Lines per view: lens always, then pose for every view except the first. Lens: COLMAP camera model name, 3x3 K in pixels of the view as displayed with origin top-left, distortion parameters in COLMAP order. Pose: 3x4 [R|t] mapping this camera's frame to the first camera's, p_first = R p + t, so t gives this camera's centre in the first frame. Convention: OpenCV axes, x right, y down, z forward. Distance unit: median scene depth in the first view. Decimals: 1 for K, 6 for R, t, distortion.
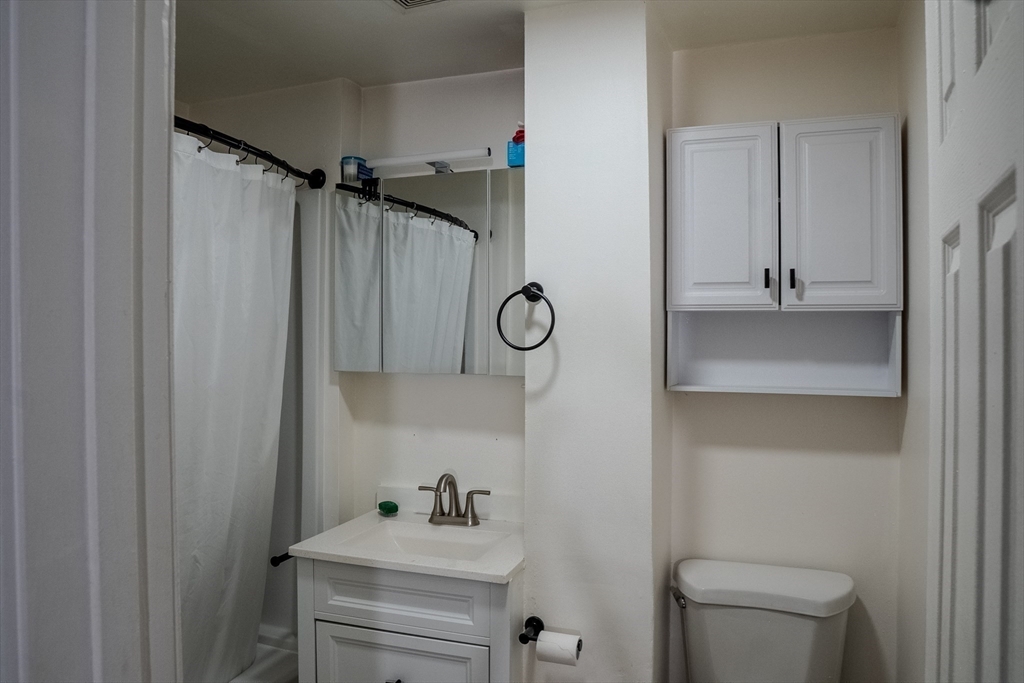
lens RADIAL K [[734.6, 0, 510.8], [0, 734.6, 340.9], [0, 0, 1]] dist [-0.062639, 0.026537]
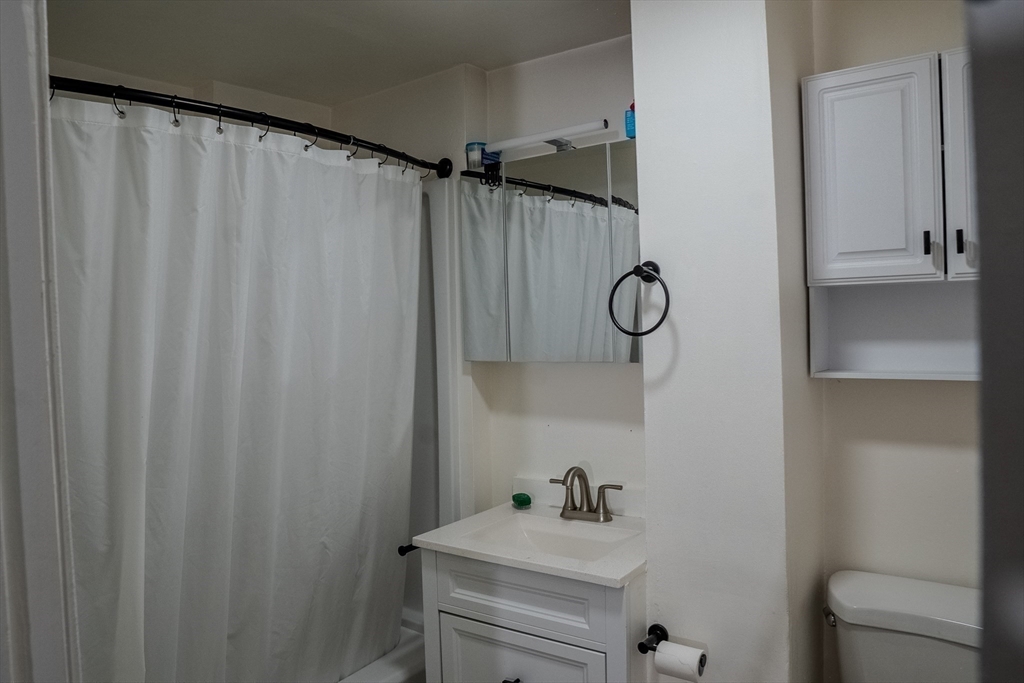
lens RADIAL K [[734.6, 0, 510.6], [0, 734.6, 341.2], [0, 0, 1]] dist [-0.062639, 0.026537]
pose [[0.963459, -0.023295, -0.266840, 0.102350], [0.028846, 0.999441, 0.016903, -0.000739], [0.266297, -0.023983, 0.963593, 0.069683]]
